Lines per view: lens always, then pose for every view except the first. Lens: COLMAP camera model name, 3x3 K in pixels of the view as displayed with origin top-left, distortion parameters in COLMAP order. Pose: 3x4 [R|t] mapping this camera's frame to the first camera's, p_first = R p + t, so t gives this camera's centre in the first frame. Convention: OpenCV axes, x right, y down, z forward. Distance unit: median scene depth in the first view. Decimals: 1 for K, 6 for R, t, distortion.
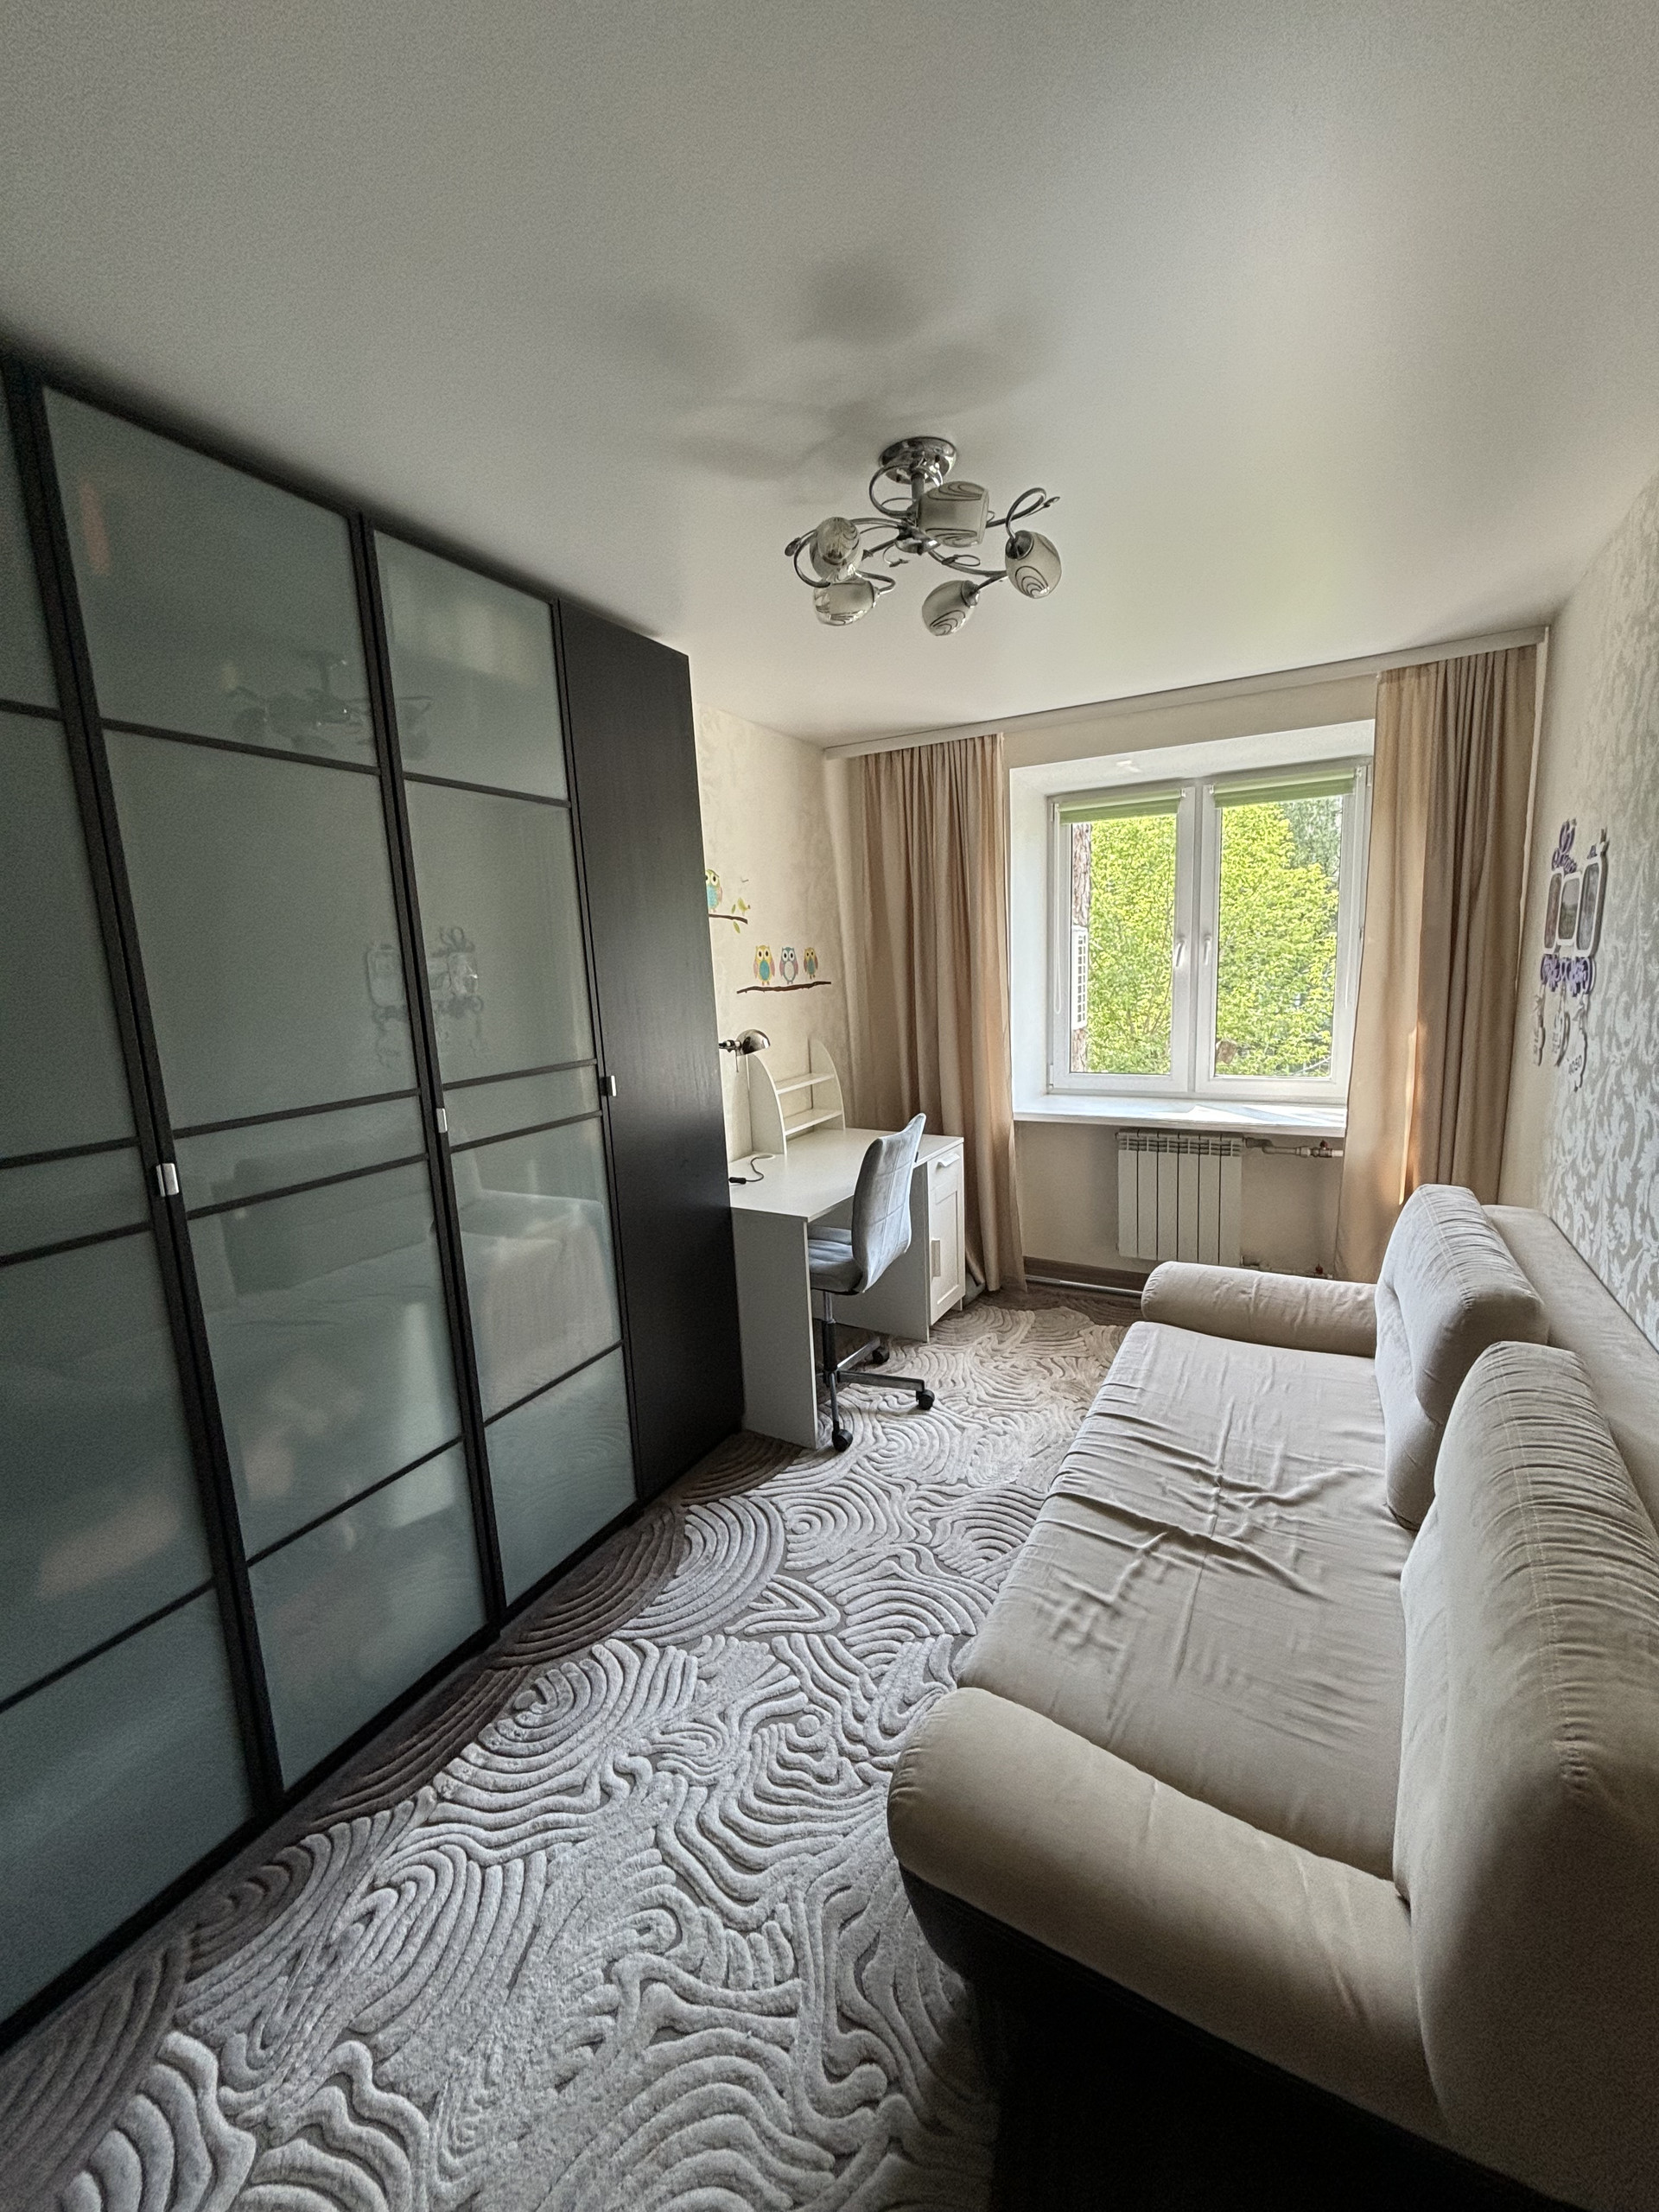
lens RADIAL K [[896.5, 0, 834.5], [0, 896.5, 1106.8], [0, 0, 1]] dist [0.002731, -0.000114]
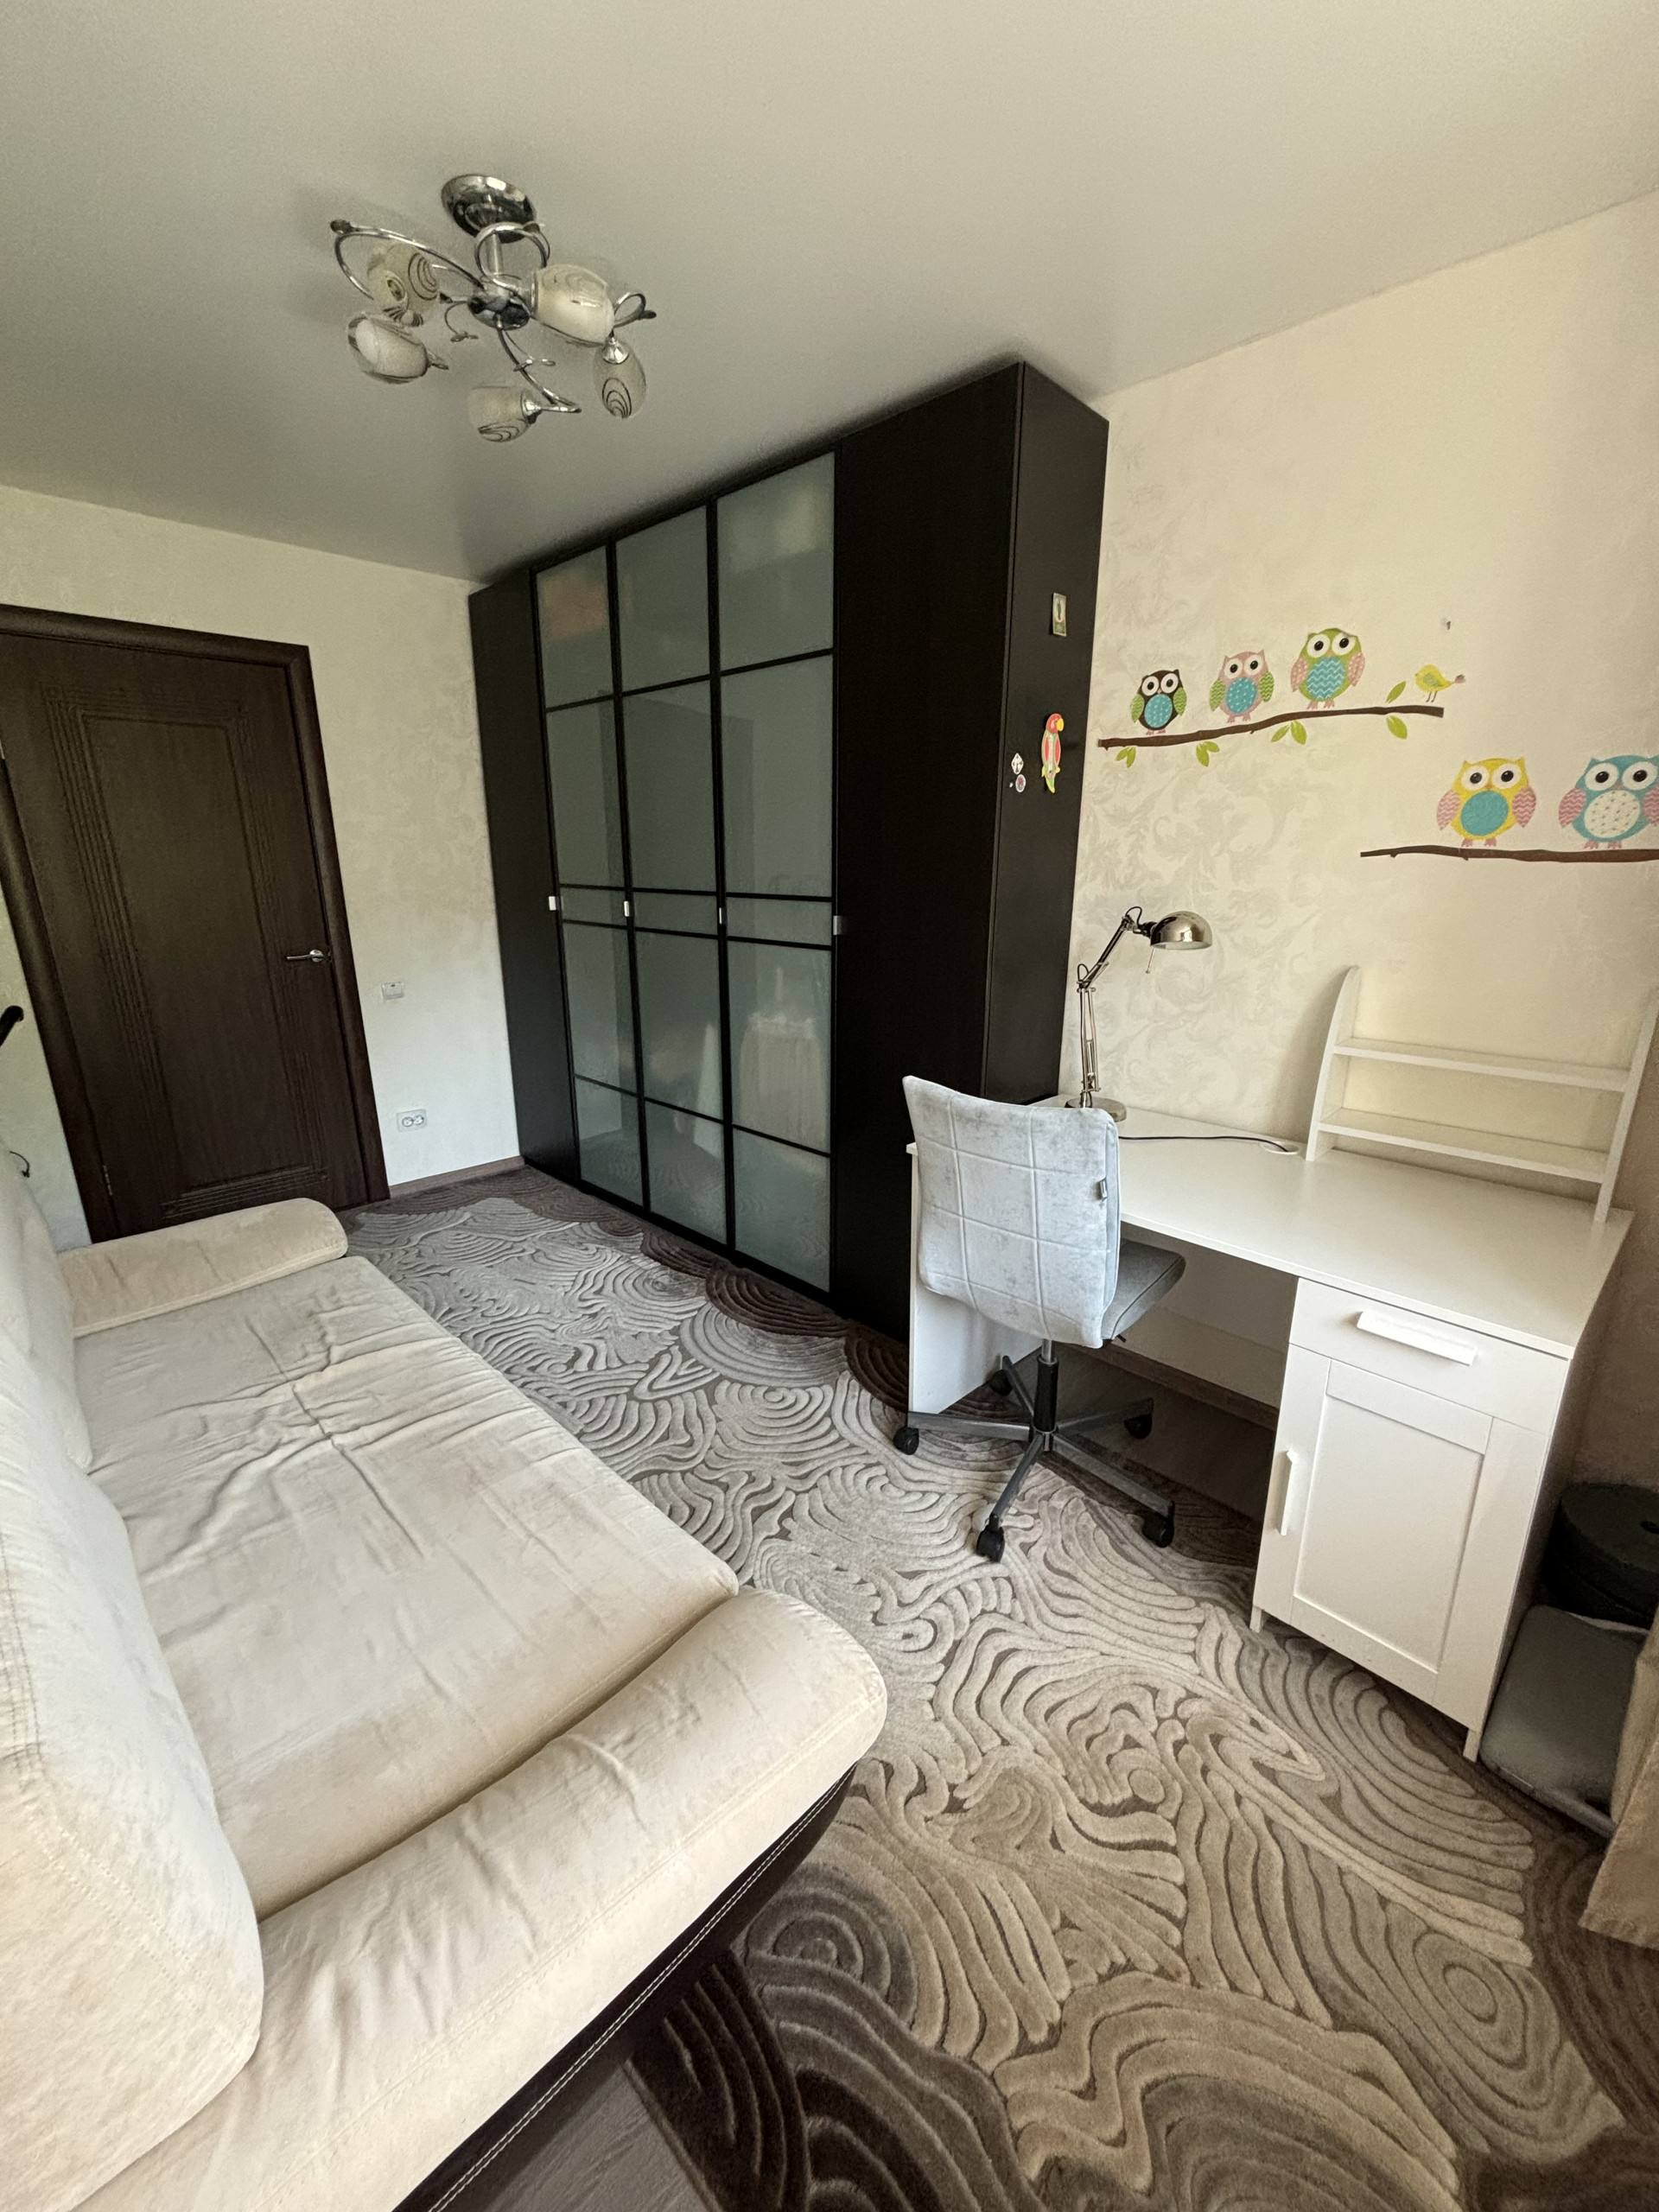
lens RADIAL K [[896.5, 0, 836.6], [0, 896.5, 1104.5], [0, 0, 1]] dist [0.002731, -0.000114]
pose [[-0.274832, 0.303348, -0.912386, 0.907756], [-0.142304, 0.925643, 0.350621, -0.227742], [0.950903, 0.226198, -0.211229, 1.450794]]
